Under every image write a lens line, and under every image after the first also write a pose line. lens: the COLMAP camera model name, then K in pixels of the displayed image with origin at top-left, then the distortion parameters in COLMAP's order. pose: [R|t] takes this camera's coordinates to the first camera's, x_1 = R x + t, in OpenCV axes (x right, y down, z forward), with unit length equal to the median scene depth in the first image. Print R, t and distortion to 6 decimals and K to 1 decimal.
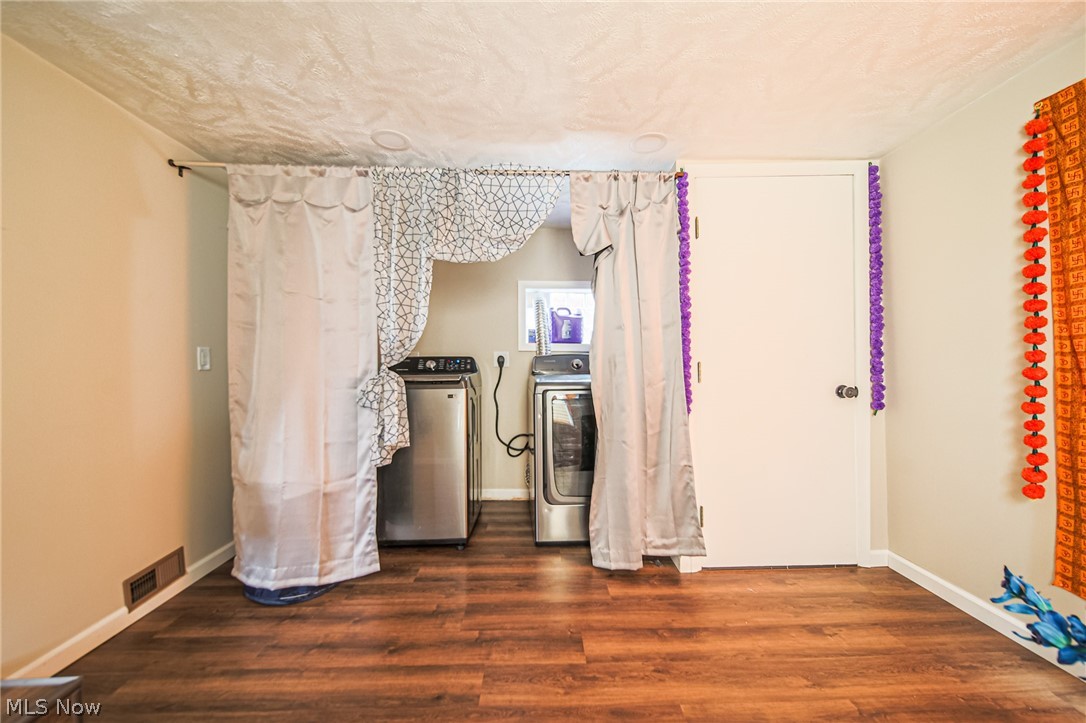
lens RADIAL K [[404.6, 0, 536.4], [0, 404.6, 365.0], [0, 0, 1]] dist [-0.001048, -0.000492]
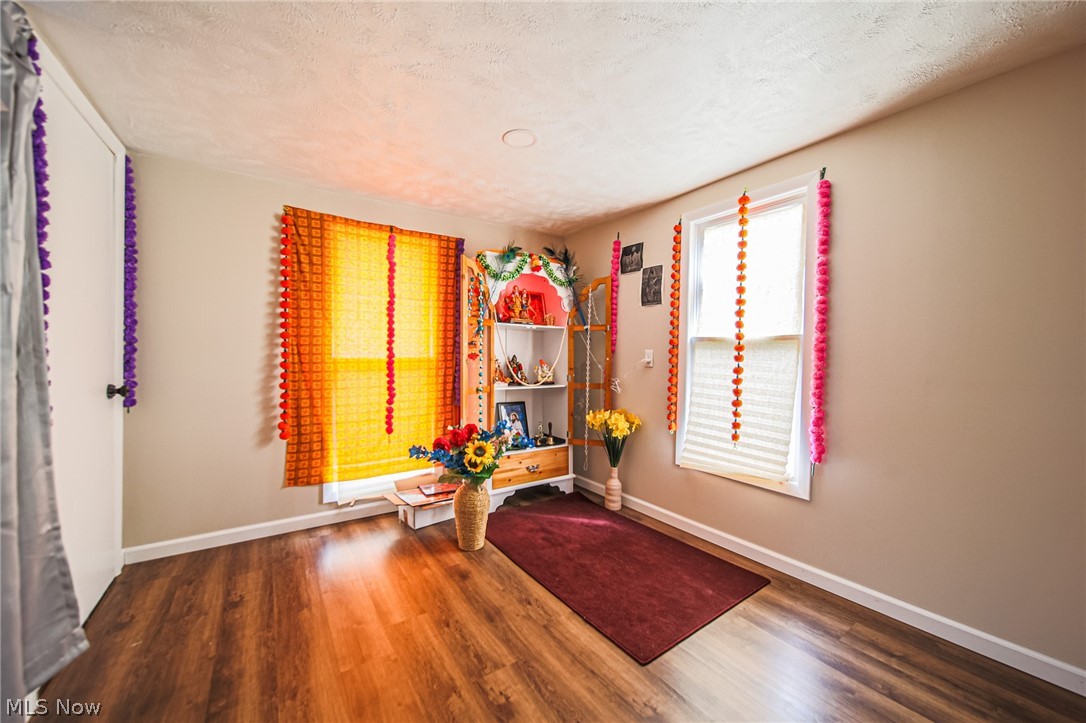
lens RADIAL K [[404.6, 0, 538.7], [0, 404.6, 359.2], [0, 0, 1]] dist [-0.001048, -0.000492]
pose [[-0.536041, -0.005784, 0.844172, -0.688119], [0.002115, 0.999964, 0.008194, -0.014616], [-0.844189, 0.006178, -0.536010, 0.909065]]
